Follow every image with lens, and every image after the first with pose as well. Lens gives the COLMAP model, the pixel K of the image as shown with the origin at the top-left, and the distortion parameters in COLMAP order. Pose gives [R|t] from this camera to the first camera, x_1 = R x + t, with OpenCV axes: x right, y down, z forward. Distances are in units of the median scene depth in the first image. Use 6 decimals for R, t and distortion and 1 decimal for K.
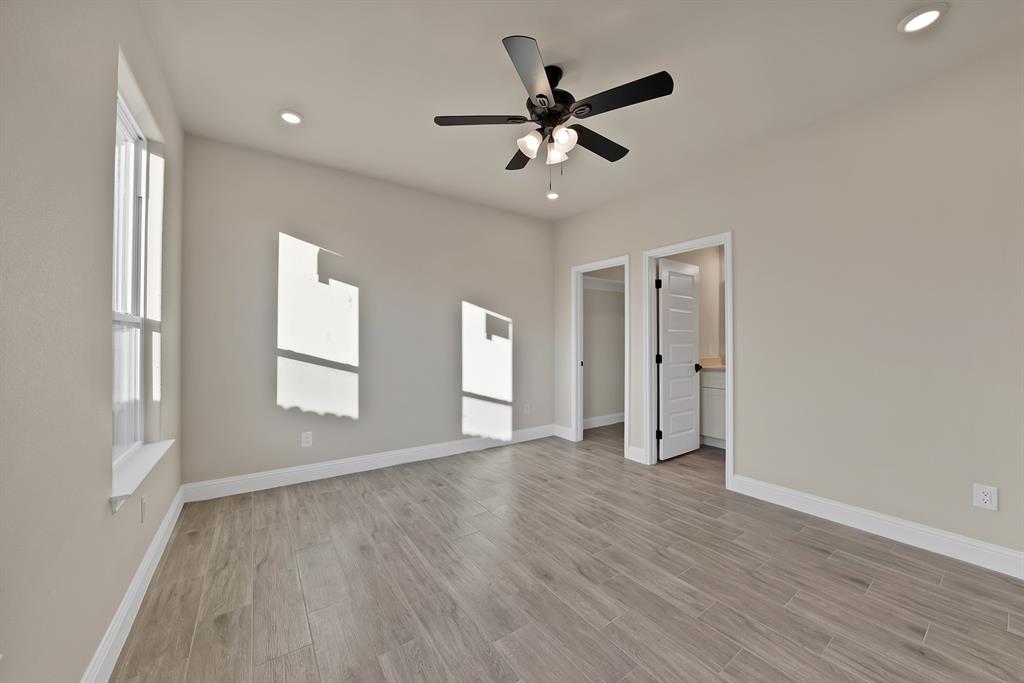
lens RADIAL K [[372.9, 0, 510.6], [0, 372.9, 337.3], [0, 0, 1]] dist [-0.024351, 0.004239]
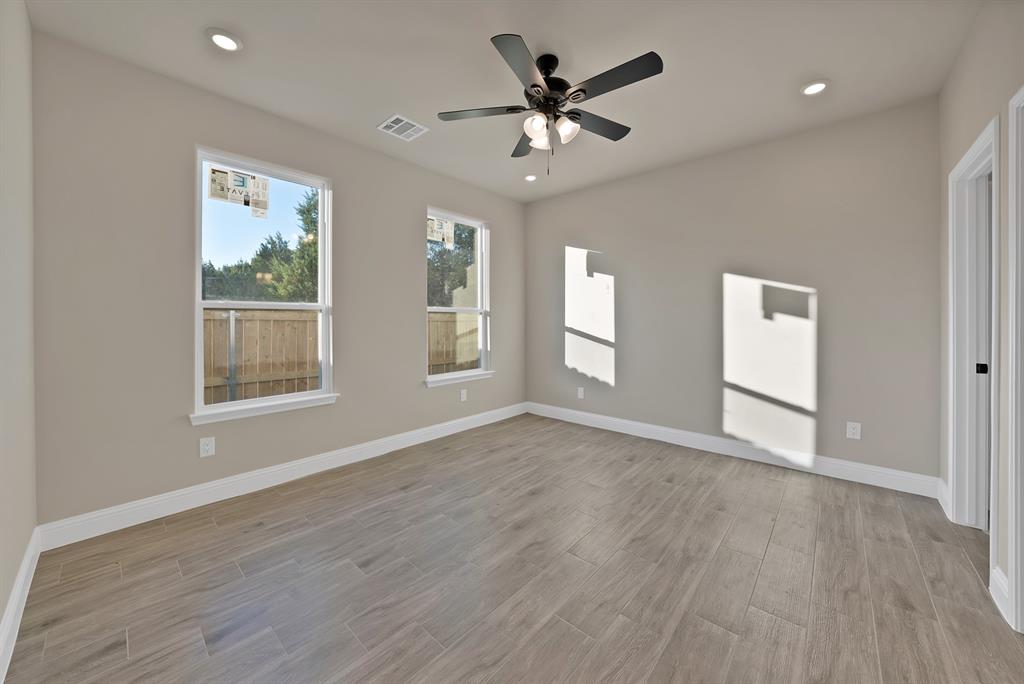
lens RADIAL K [[372.9, 0, 512.1], [0, 372.9, 325.7], [0, 0, 1]] dist [-0.024351, 0.004239]
pose [[0.225779, 0.011494, -0.974111, 0.786203], [0.008309, 0.999871, 0.013724, 0.006147], [0.974143, -0.011192, 0.225655, 0.479703]]
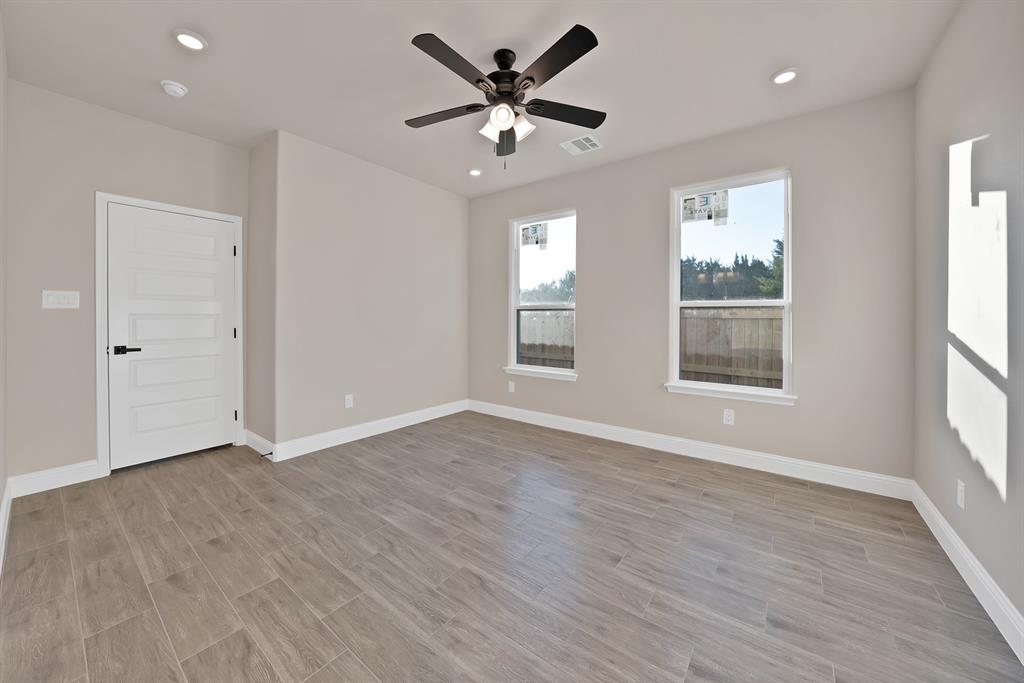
lens RADIAL K [[372.9, 0, 501.3], [0, 372.9, 320.5], [0, 0, 1]] dist [-0.024351, 0.004239]
pose [[-0.958148, -0.004059, -0.286244, 0.294621], [-0.004269, 0.999991, 0.000108, 0.017270], [0.286241, 0.001326, -0.958157, 1.427961]]
